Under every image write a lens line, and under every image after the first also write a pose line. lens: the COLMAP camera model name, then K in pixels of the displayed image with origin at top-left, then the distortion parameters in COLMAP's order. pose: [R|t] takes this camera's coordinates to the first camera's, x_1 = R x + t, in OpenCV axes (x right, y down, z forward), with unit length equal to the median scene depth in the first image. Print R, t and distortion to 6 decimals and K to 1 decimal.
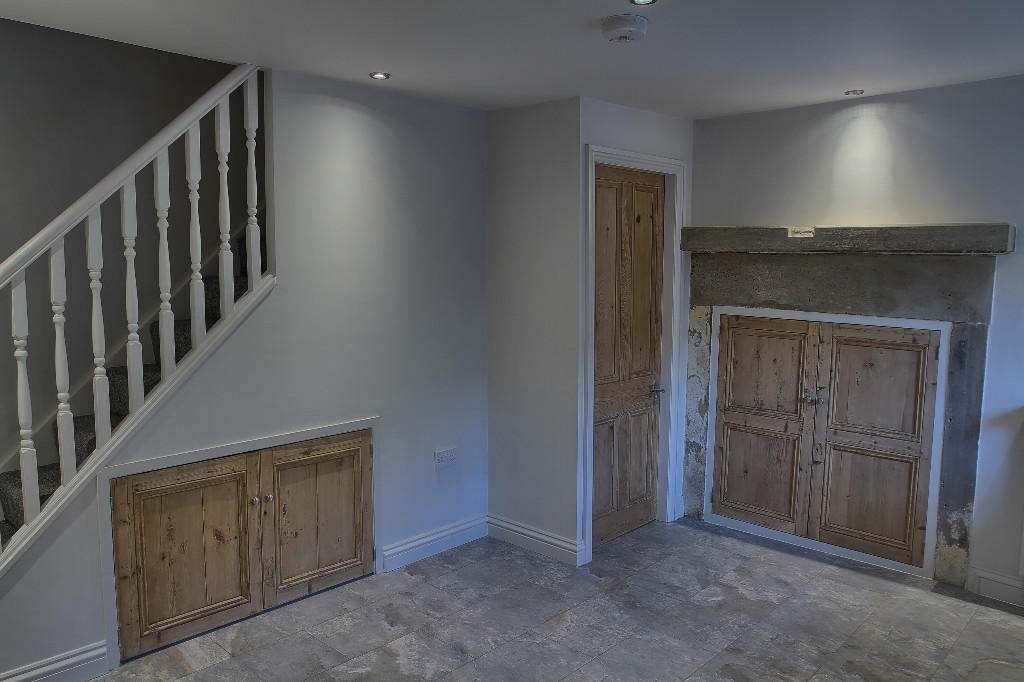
lens RADIAL K [[769.6, 0, 506.3], [0, 769.6, 340.0], [0, 0, 1]] dist [-0.068743, 0.043239]
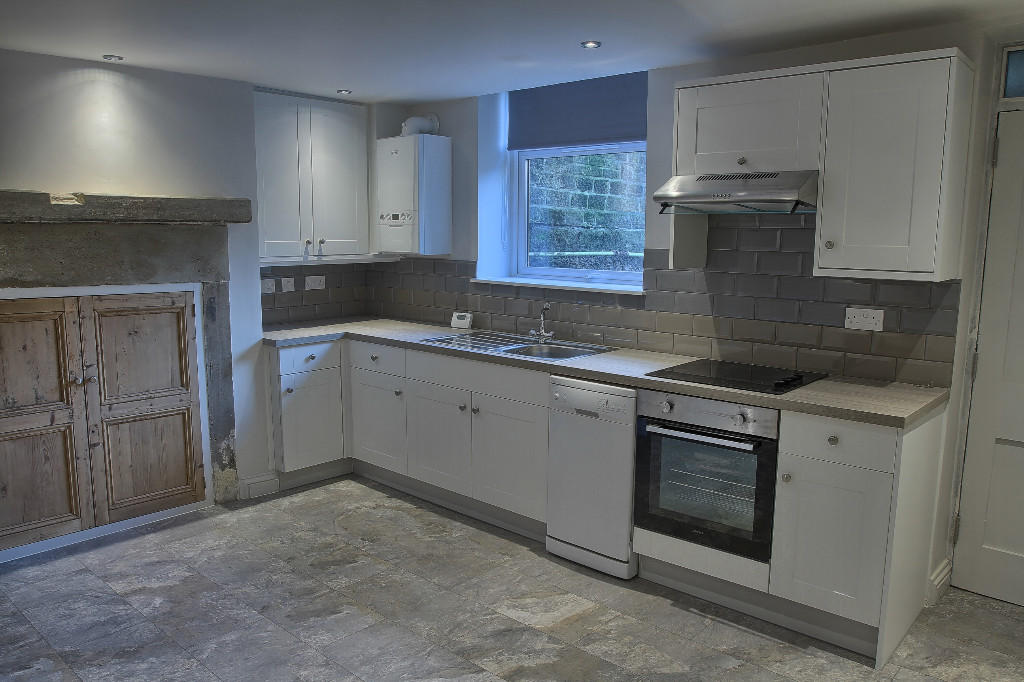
lens RADIAL K [[769.6, 0, 511.5], [0, 769.6, 337.9], [0, 0, 1]] dist [-0.068743, 0.043239]
pose [[-0.028599, -0.141501, 0.989525, -0.563931], [0.099541, 0.984606, 0.143674, -0.057948], [-0.994622, 0.102607, -0.014073, 0.530158]]
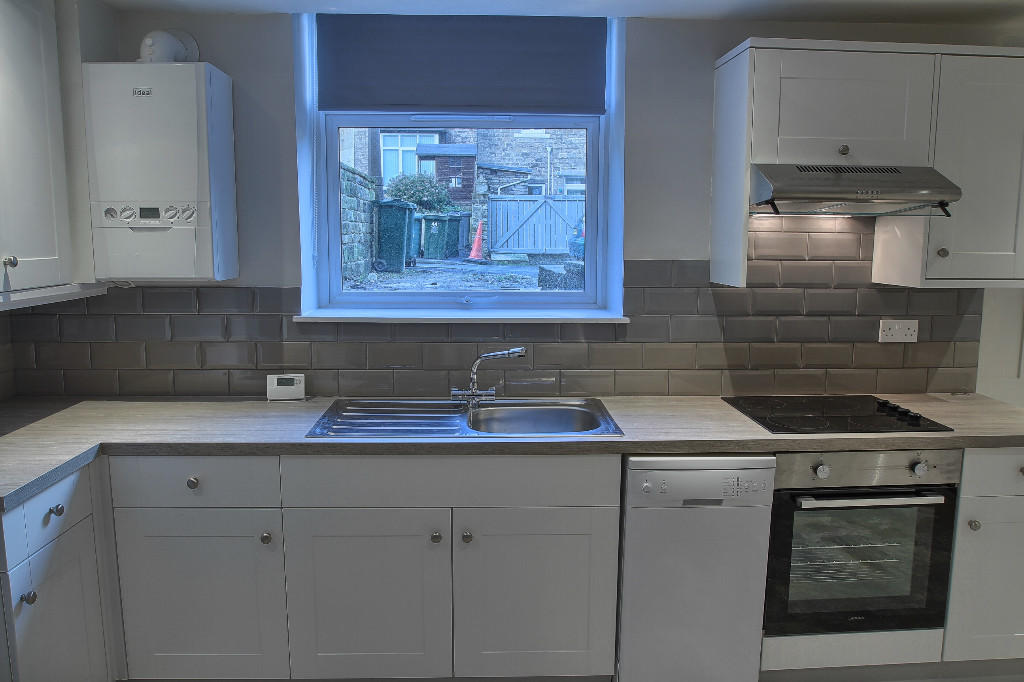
lens RADIAL K [[769.6, 0, 508.2], [0, 769.6, 348.4], [0, 0, 1]] dist [-0.068743, 0.043239]
pose [[-0.719663, -0.105454, 0.686269, 0.031308], [0.068071, 0.972922, 0.220885, -0.102090], [-0.690979, 0.205678, -0.692997, 0.961072]]
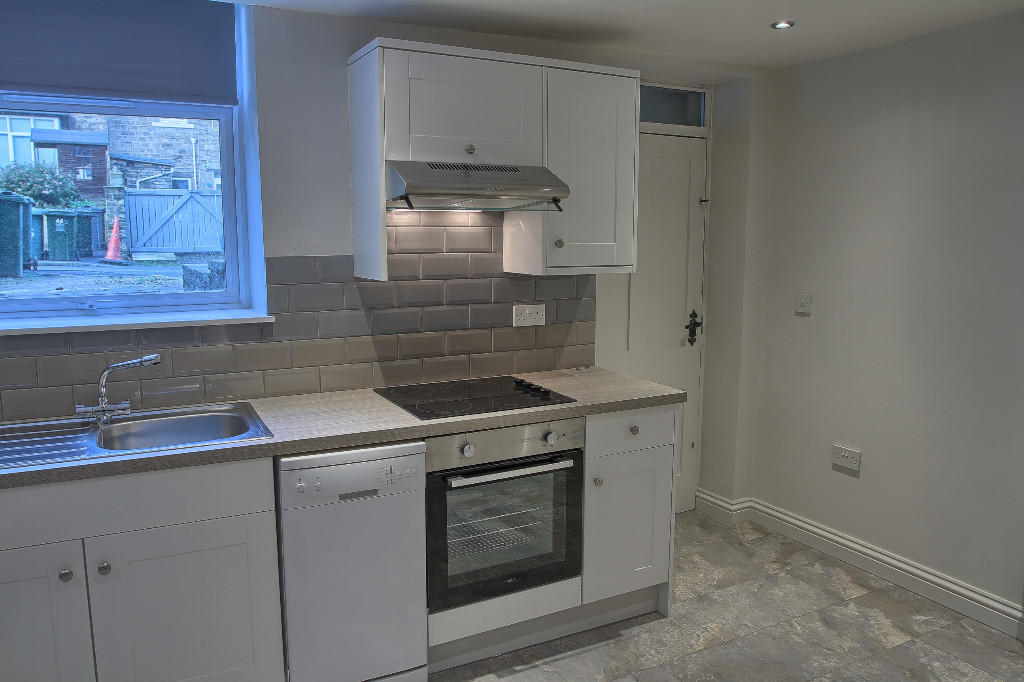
lens RADIAL K [[769.6, 0, 509.2], [0, 769.6, 347.4], [0, 0, 1]] dist [-0.068743, 0.043239]
pose [[-0.944367, -0.050816, 0.324945, 0.015340], [0.032943, 0.968409, 0.247182, -0.100937], [-0.327240, 0.244135, -0.912859, 0.951292]]
